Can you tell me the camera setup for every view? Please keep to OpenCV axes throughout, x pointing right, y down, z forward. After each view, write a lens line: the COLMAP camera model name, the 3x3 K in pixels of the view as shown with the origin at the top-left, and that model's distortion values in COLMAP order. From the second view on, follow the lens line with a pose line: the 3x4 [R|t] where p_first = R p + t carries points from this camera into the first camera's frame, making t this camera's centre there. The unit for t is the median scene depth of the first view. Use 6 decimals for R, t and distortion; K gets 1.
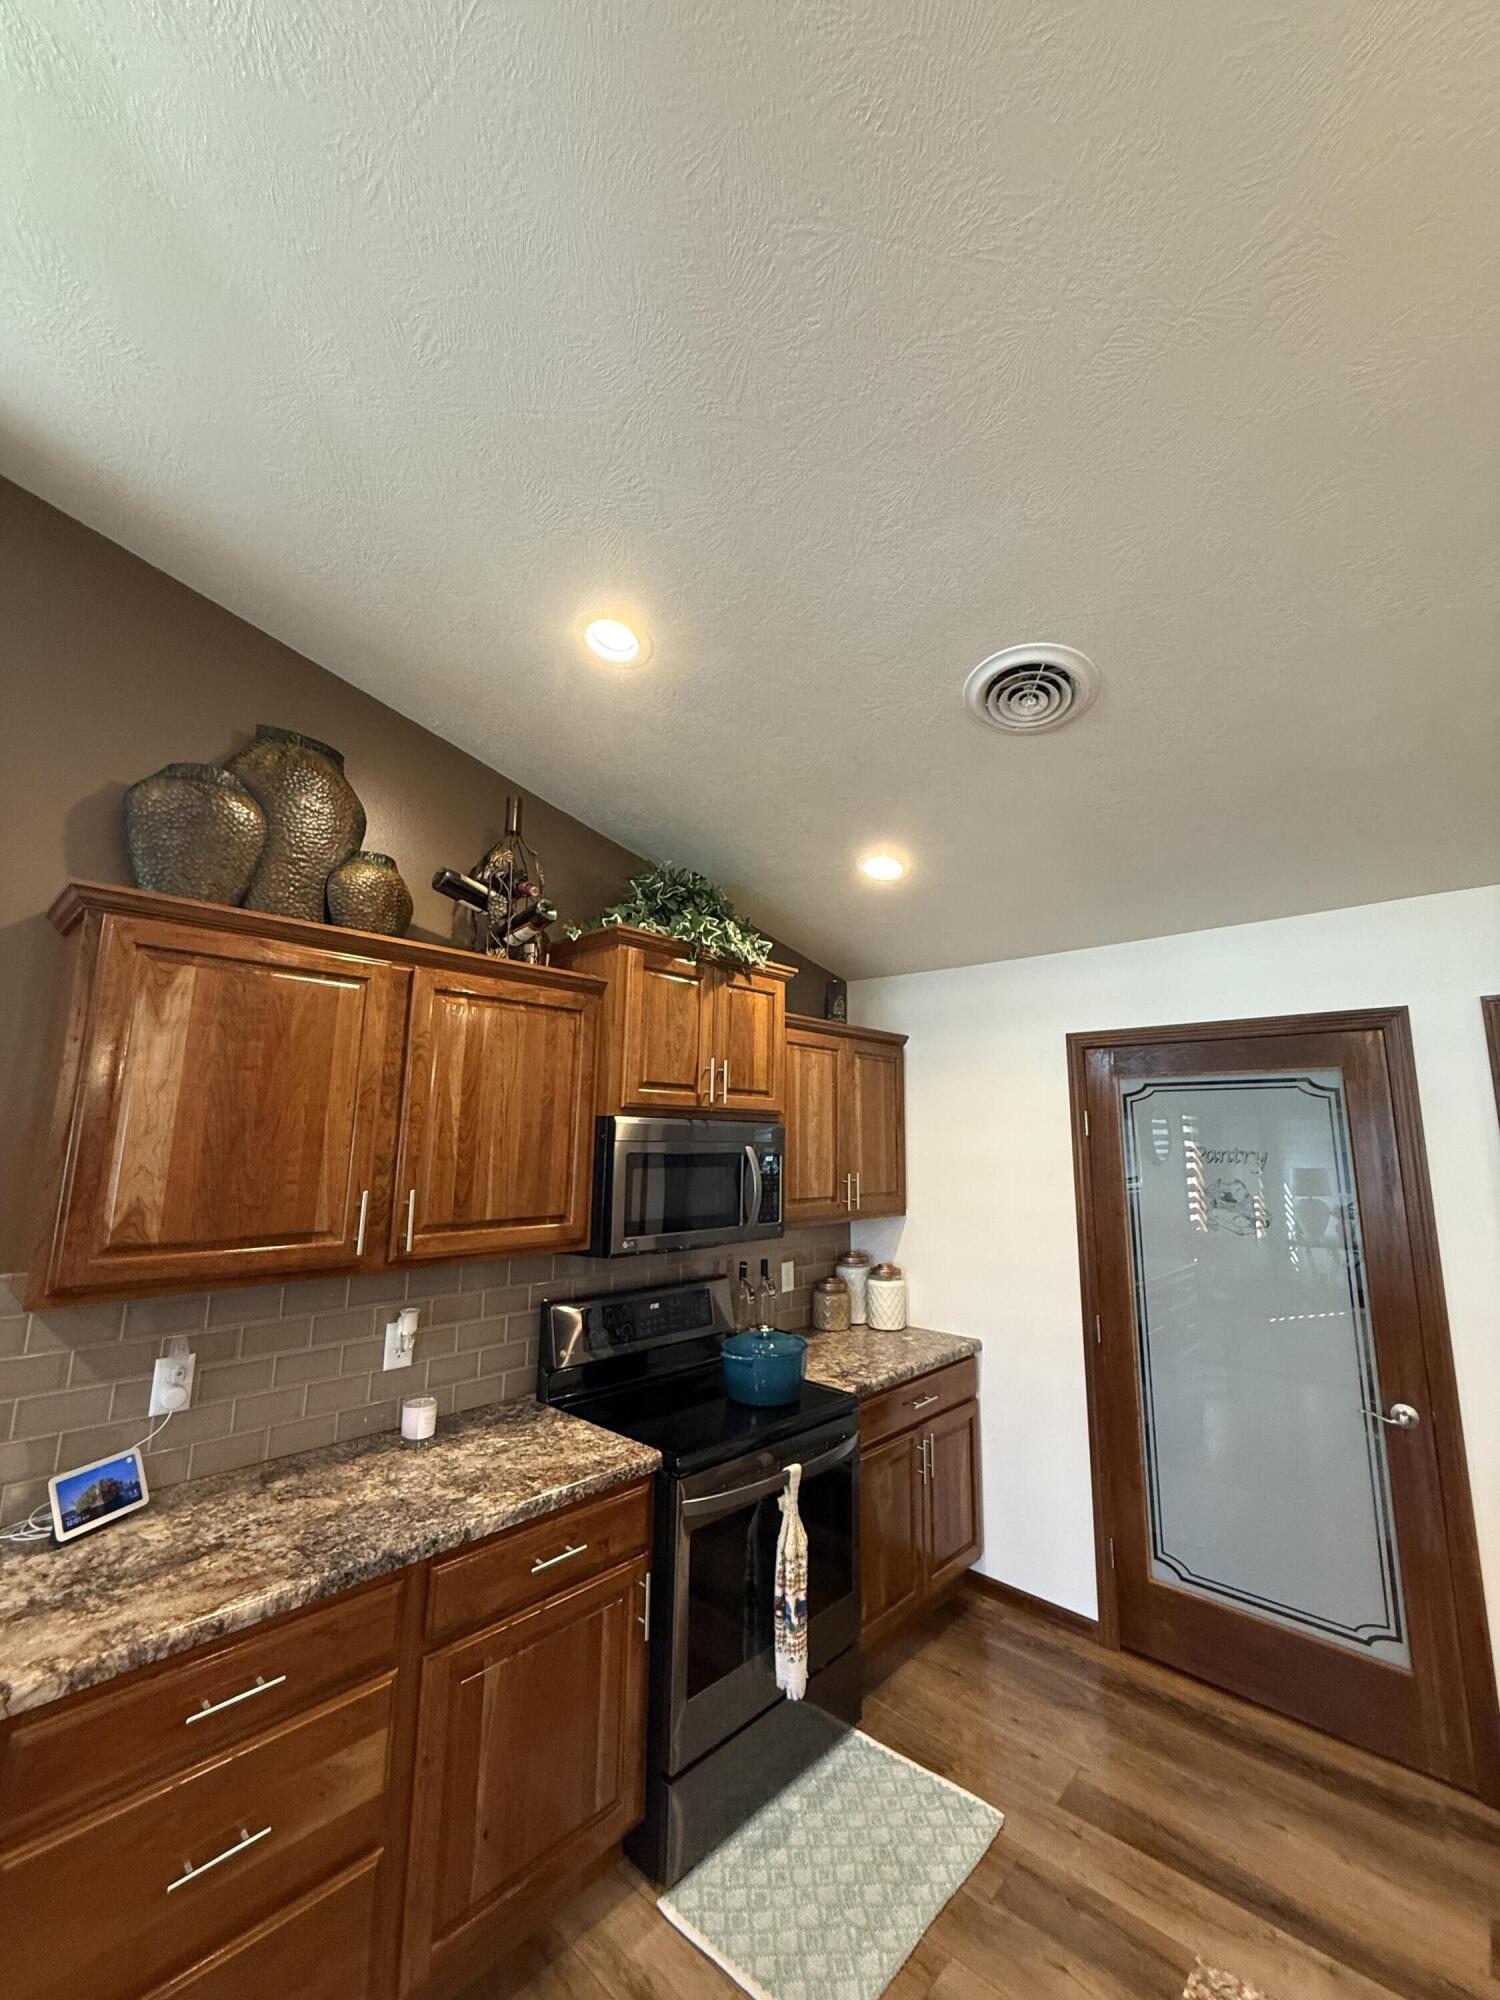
lens RADIAL K [[796.2, 0, 752.8], [0, 796.2, 998.0], [0, 0, 1]] dist [-0.001120, 0.000651]
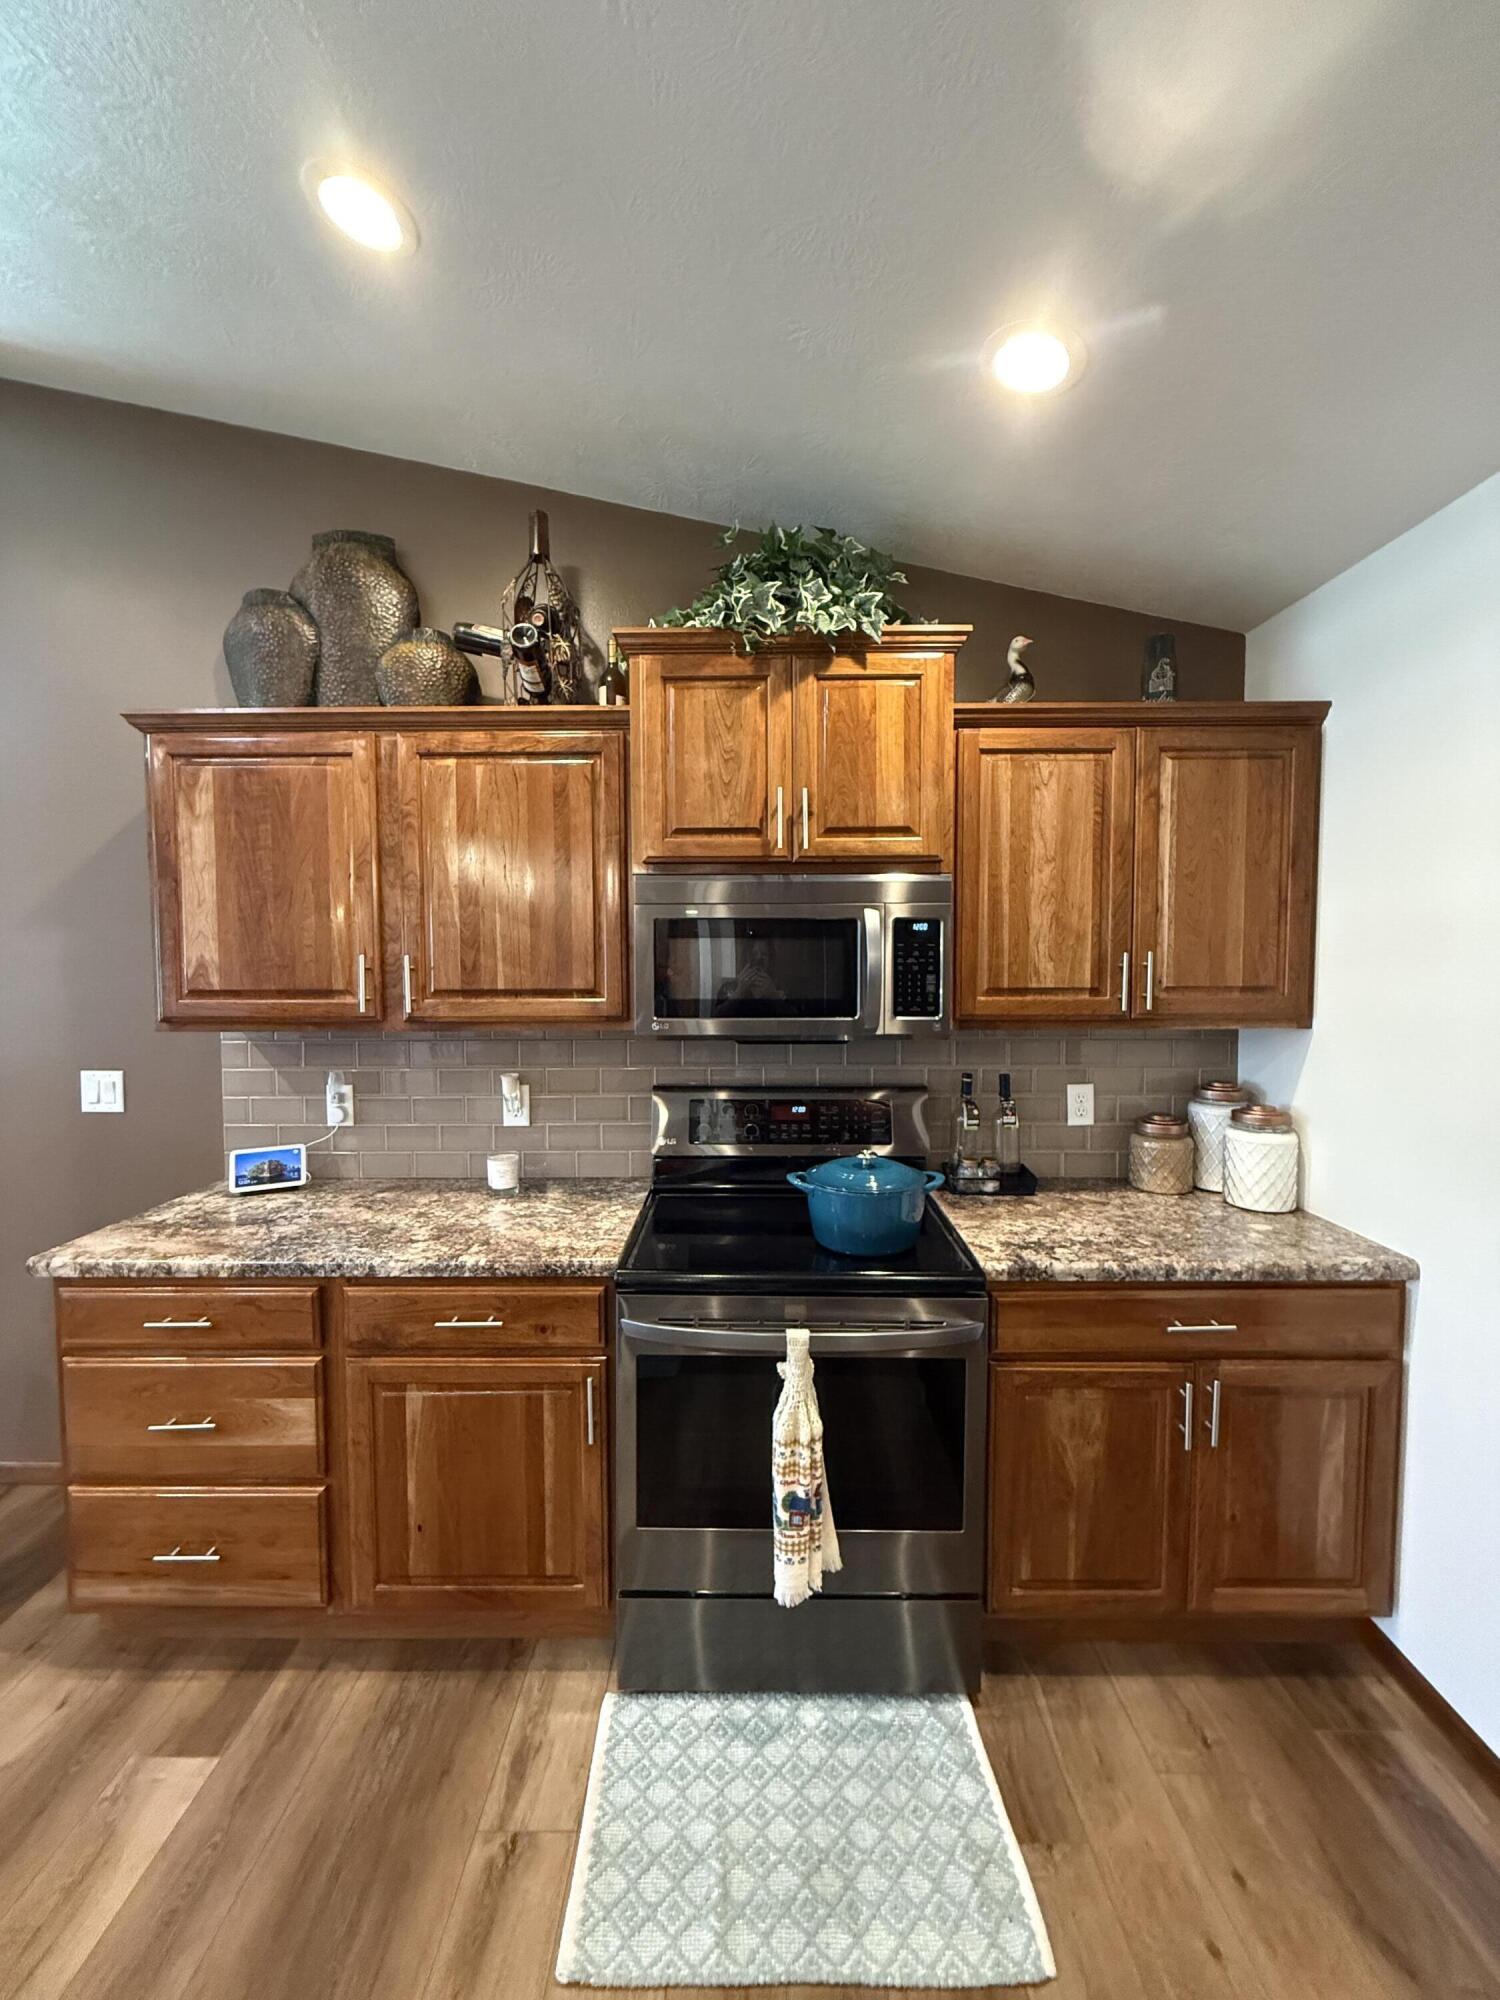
lens RADIAL K [[796.2, 0, 752.8], [0, 796.2, 998.0], [0, 0, 1]] dist [-0.001120, 0.000651]
pose [[0.674137, 0.019053, -0.738360, 0.593060], [0.141656, 0.977775, 0.154565, 0.187174], [0.724895, -0.208791, 0.656455, 0.599112]]
